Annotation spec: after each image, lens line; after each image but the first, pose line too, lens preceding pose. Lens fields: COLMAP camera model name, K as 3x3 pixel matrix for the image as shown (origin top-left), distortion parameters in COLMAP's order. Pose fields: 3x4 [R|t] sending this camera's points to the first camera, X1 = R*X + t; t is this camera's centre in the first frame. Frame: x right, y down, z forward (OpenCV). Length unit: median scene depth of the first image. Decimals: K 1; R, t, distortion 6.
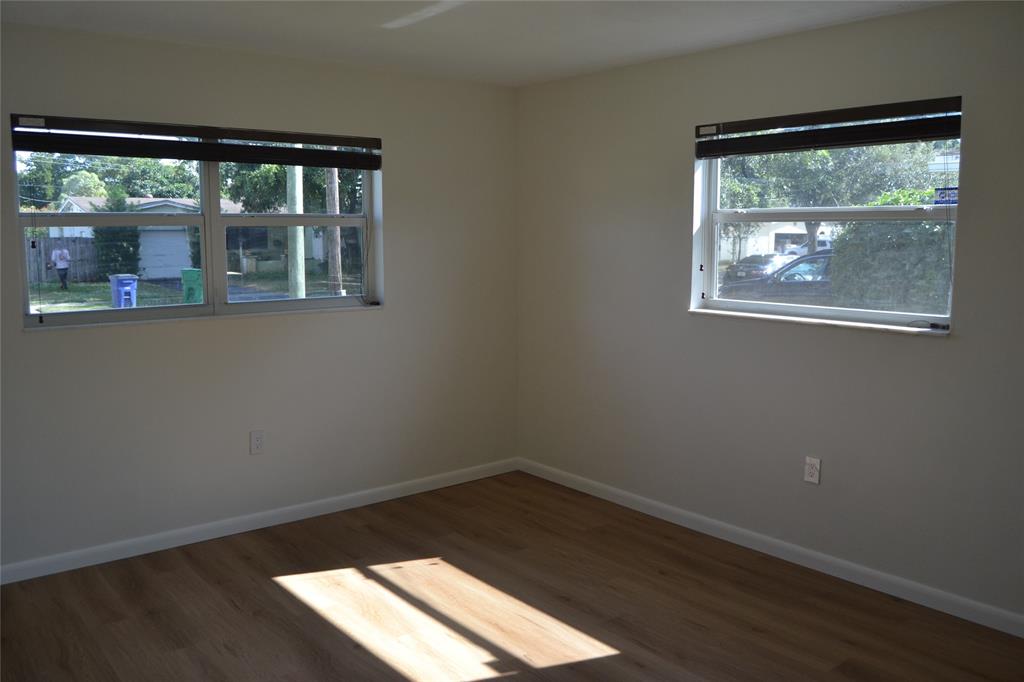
lens RADIAL K [[813.0, 0, 510.0], [0, 813.0, 341.9], [0, 0, 1]] dist [-0.079257, 0.006713]
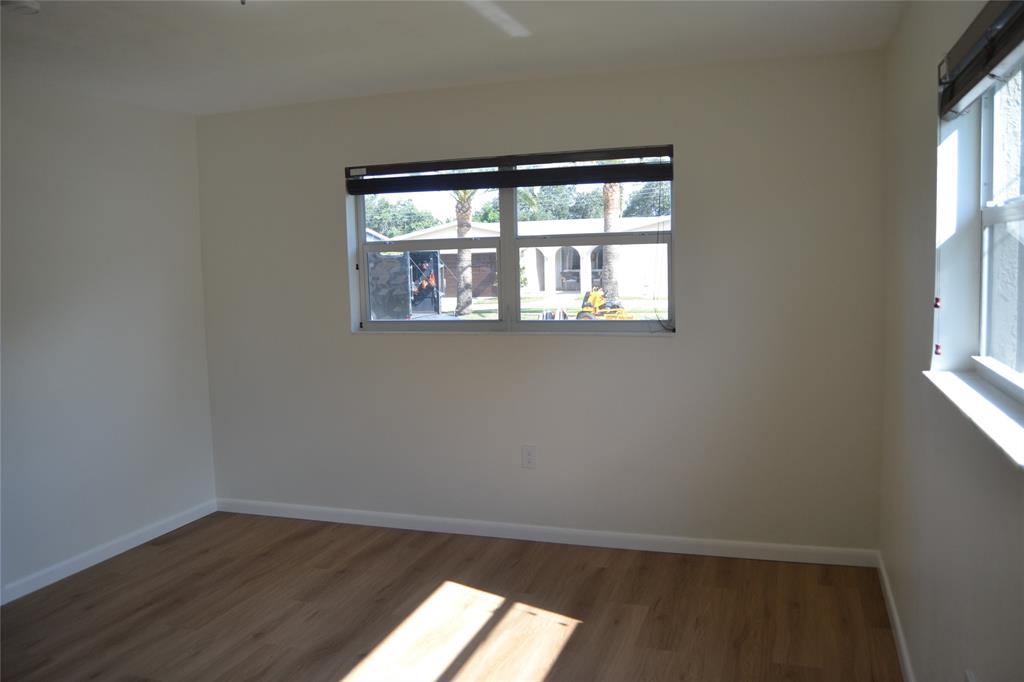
lens RADIAL K [[813.0, 0, 512.5], [0, 813.0, 340.8], [0, 0, 1]] dist [-0.079257, 0.006713]
pose [[0.547626, 0.070677, -0.833733, 0.550085], [-0.085336, 0.995948, 0.028376, -0.052396], [0.832360, 0.055608, 0.551439, 0.417137]]
